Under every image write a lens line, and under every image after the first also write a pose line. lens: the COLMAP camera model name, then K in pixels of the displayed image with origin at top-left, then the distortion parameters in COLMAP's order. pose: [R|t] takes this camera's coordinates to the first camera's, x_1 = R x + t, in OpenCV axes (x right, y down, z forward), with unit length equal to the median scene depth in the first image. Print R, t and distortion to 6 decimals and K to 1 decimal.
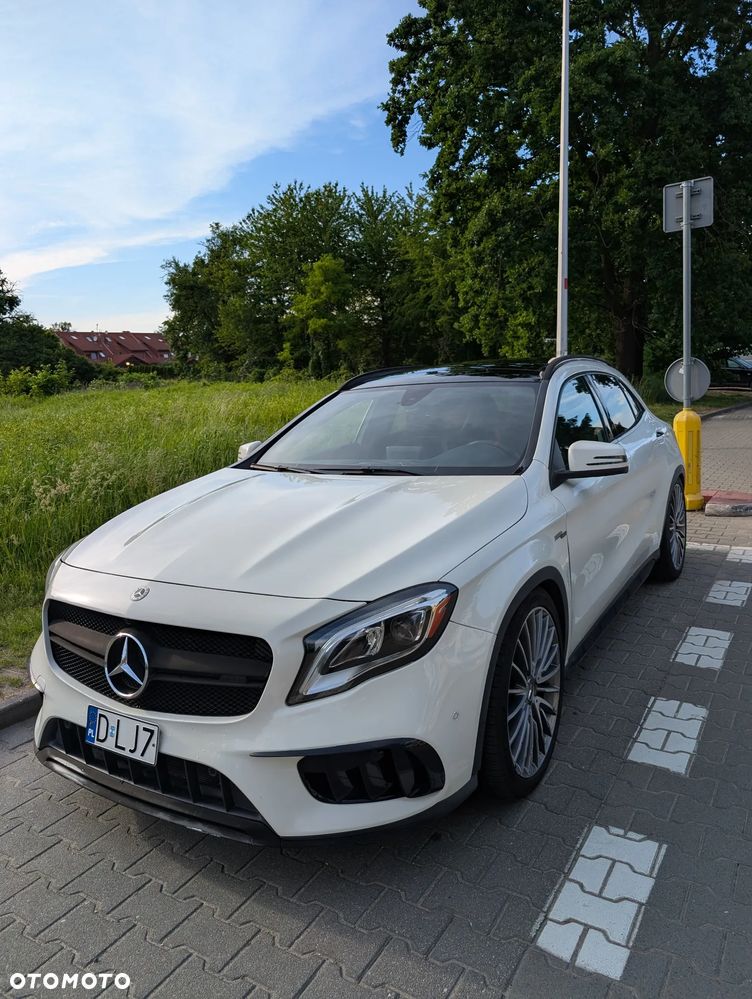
lens RADIAL K [[726.5, 0, 375.0], [0, 726.5, 499.3], [0, 0, 1]] dist [0.004253, -0.002715]
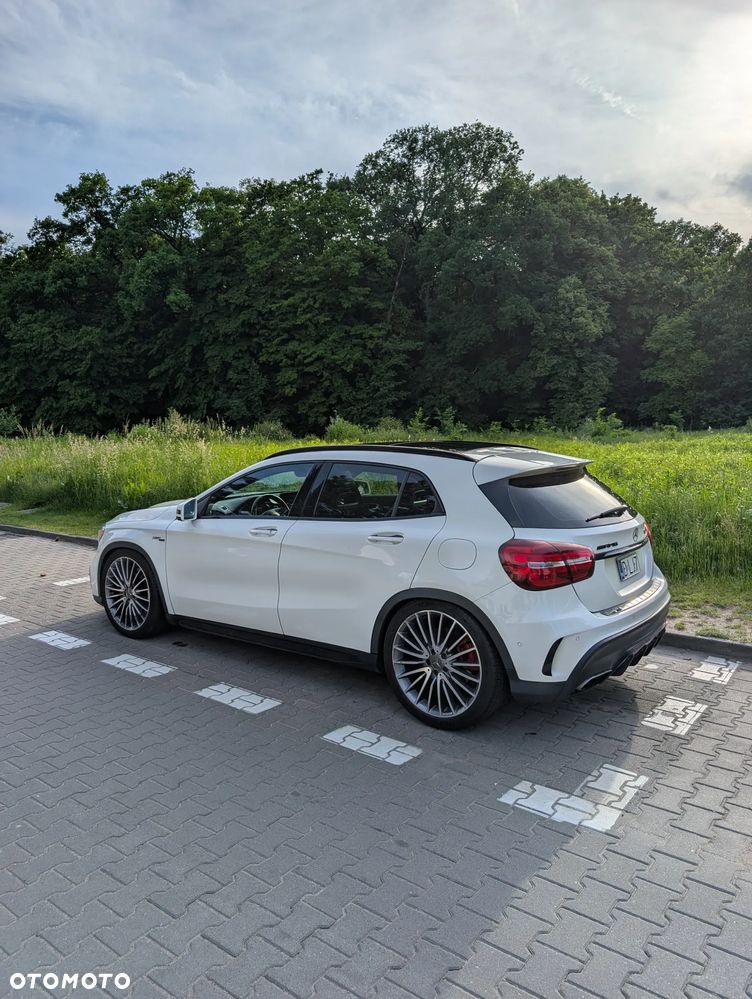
lens RADIAL K [[726.5, 0, 375.0], [0, 726.5, 499.3], [0, 0, 1]] dist [0.004253, -0.002715]
pose [[-0.110043, 0.159241, -0.981088, 1.206059], [-0.141823, 0.974466, 0.174074, -0.273866], [0.983756, 0.158297, -0.084649, 0.997134]]
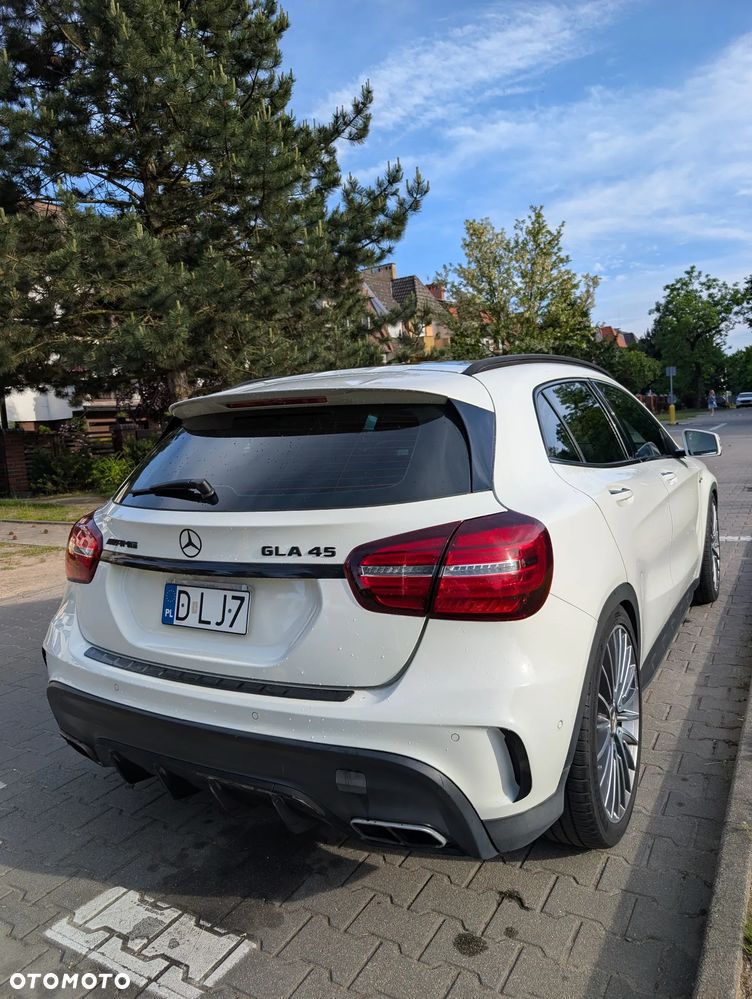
lens RADIAL K [[721.5, 0, 384.4], [0, 721.5, 509.2], [0, 0, 1]] dist [0.014038, -0.009974]
pose [[-0.993552, 0.112913, 0.010244, 0.214775], [0.111286, 0.953964, 0.278510, -0.244997], [0.021675, 0.277854, -0.960379, 1.623374]]
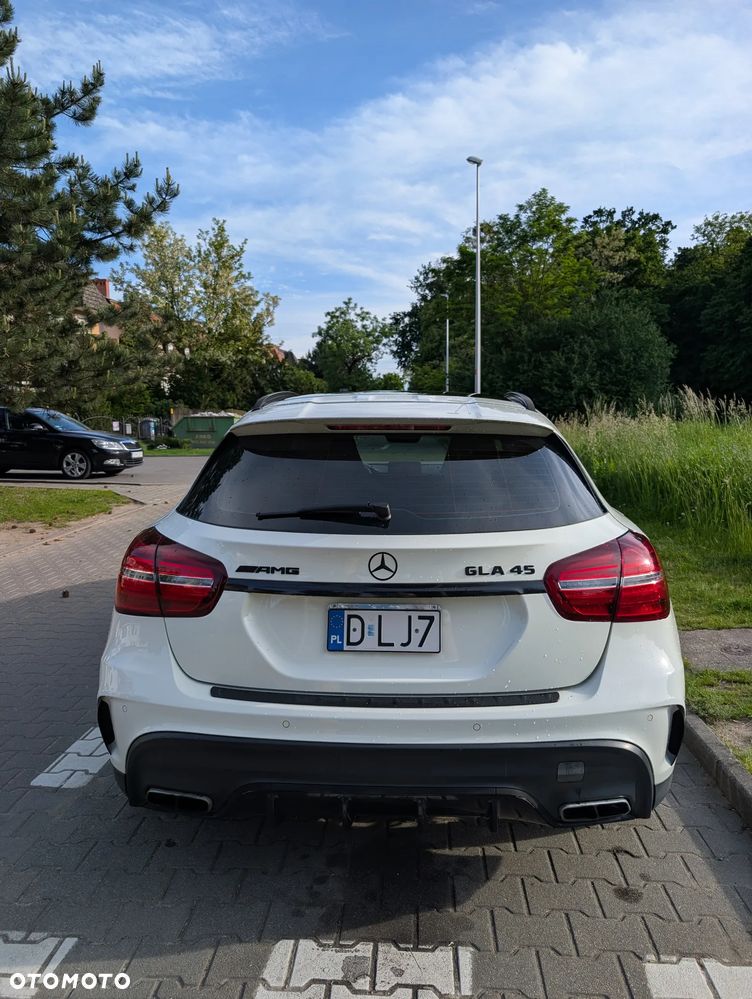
lens RADIAL K [[726.5, 0, 375.0], [0, 726.5, 499.3], [0, 0, 1]] dist [0.004253, -0.002715]
pose [[-0.882683, 0.110563, -0.456779, 0.514804], [-0.022090, 0.961099, 0.275320, -0.274342], [0.469450, 0.253110, -0.845903, 1.570504]]
